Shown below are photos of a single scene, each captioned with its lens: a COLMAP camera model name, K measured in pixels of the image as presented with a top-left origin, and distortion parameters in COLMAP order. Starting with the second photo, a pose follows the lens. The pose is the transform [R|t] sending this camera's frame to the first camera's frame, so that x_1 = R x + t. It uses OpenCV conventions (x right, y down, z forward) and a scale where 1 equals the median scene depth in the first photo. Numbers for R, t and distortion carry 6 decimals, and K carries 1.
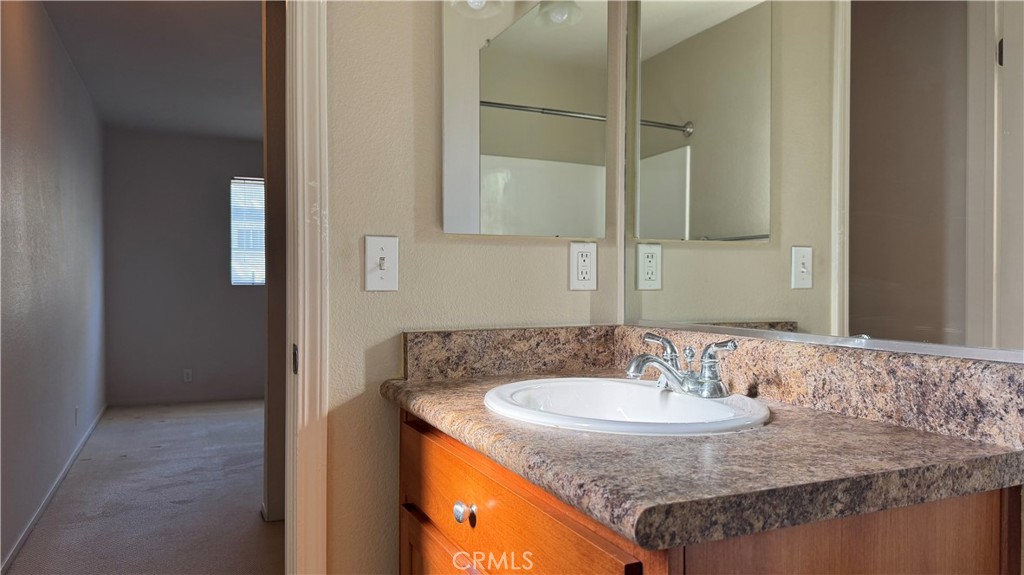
lens RADIAL K [[708.1, 0, 512.5], [0, 708.1, 287.2], [0, 0, 1]] dist [0.005324, -0.006044]
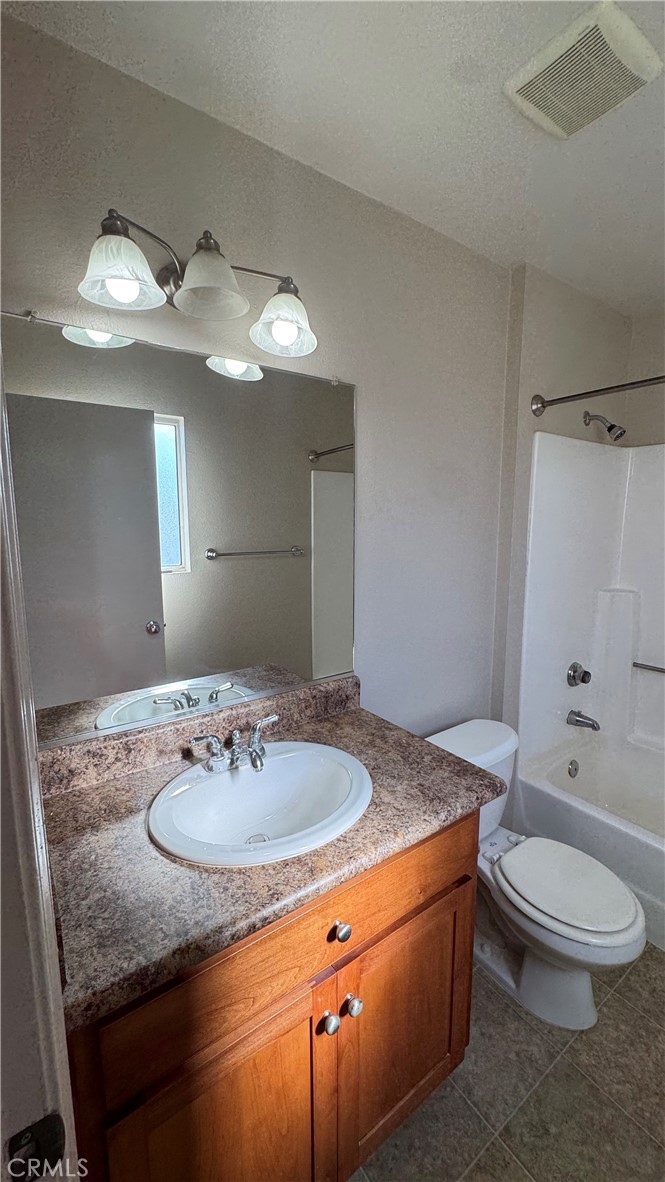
lens RADIAL K [[473.8, 0, 333.7], [0, 473.8, 590.4], [0, 0, 1]] dist [-0.001212, -0.000240]
pose [[-0.183418, -0.141240, 0.972836, -0.770409], [0.013335, 0.989176, 0.146127, -0.382778], [-0.982945, 0.039775, -0.179549, 1.120167]]
